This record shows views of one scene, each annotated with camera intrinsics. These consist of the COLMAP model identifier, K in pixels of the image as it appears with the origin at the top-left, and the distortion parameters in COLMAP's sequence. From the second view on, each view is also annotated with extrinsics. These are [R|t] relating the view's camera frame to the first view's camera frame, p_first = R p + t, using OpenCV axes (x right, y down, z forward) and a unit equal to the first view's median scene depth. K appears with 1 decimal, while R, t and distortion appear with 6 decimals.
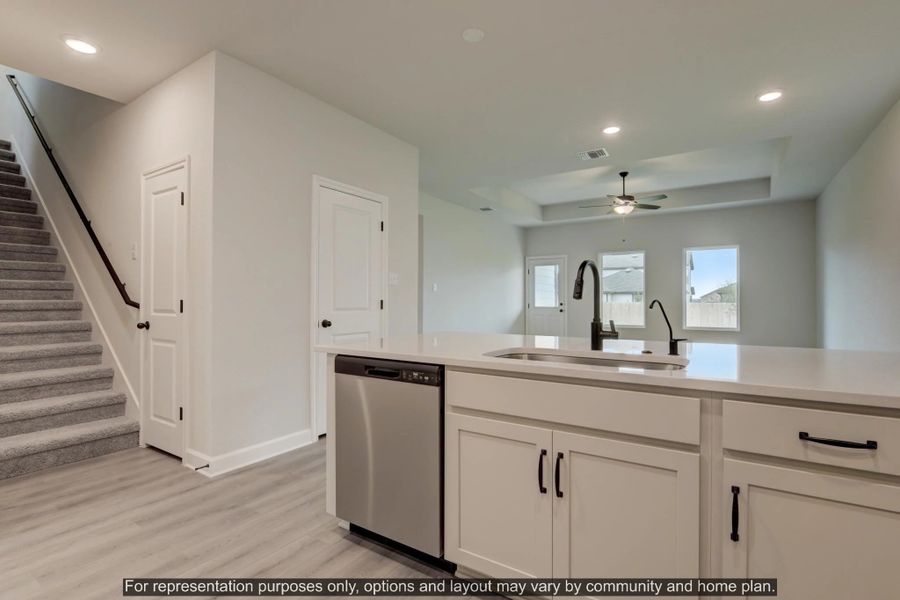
lens RADIAL K [[458.2, 0, 445.0], [0, 458.2, 296.9], [0, 0, 1]] dist [0.000510, -0.000956]
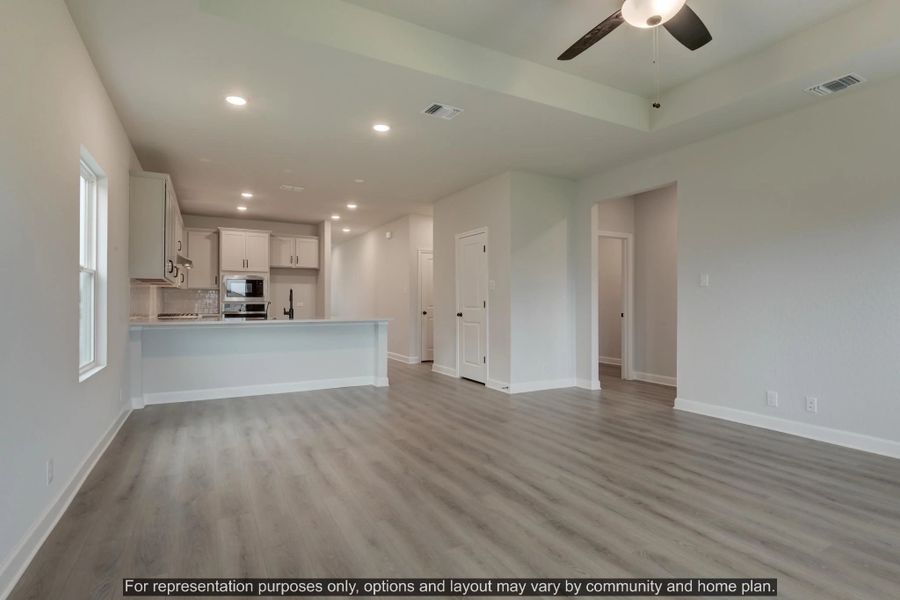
lens RADIAL K [[458.2, 0, 448.1], [0, 458.2, 302.8], [0, 0, 1]] dist [0.000510, -0.000956]
pose [[-0.459190, 0.000276, -0.888338, 1.346016], [0.007019, 0.999970, -0.003317, 0.018116], [0.888311, -0.007758, -0.459178, 1.780268]]
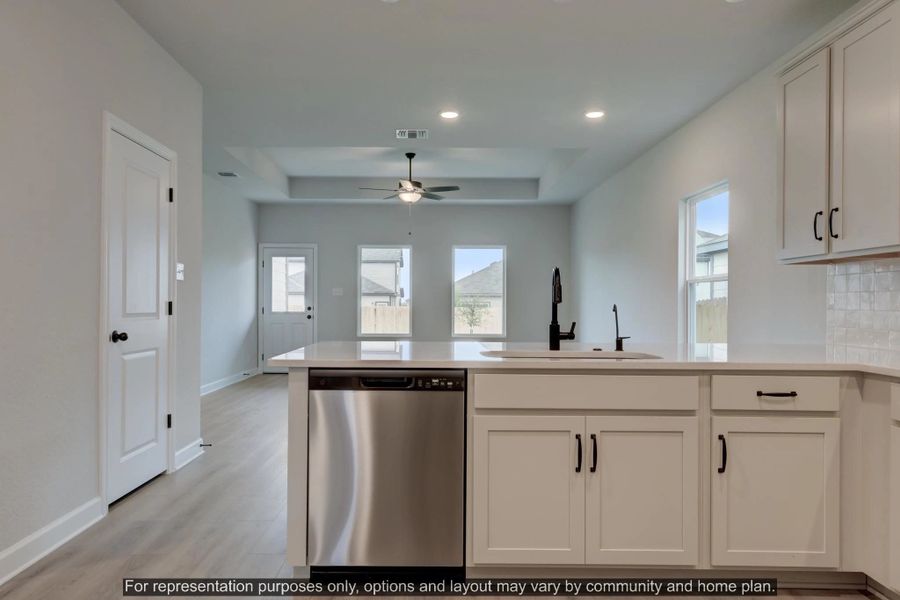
lens RADIAL K [[656.3, 0, 448.5], [0, 656.3, 304.4], [0, 0, 1]] dist [0.031867, 0.001257]
pose [[0.819650, 0.004939, 0.572843, -0.417694], [-0.010130, 0.999931, 0.005872, 0.000744], [-0.572774, -0.010616, 0.819644, -0.067090]]
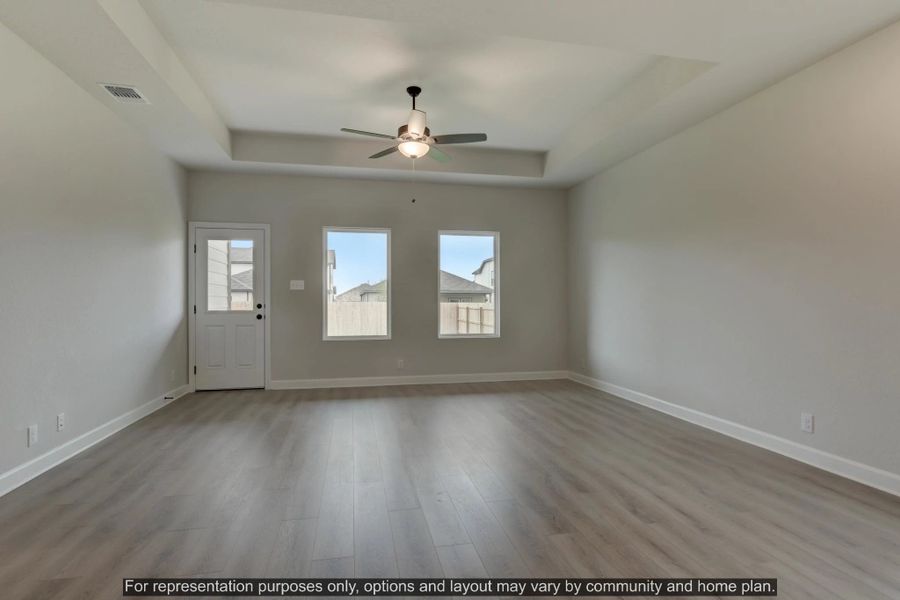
lens RADIAL K [[458.2, 0, 454.4], [0, 458.2, 296.4], [0, 0, 1]] dist [0.000510, -0.000956]
pose [[0.680824, 0.005295, 0.732428, -0.026586], [-0.004990, 0.999984, -0.002590, 0.007649], [-0.732430, -0.001892, 0.680840, 0.923678]]
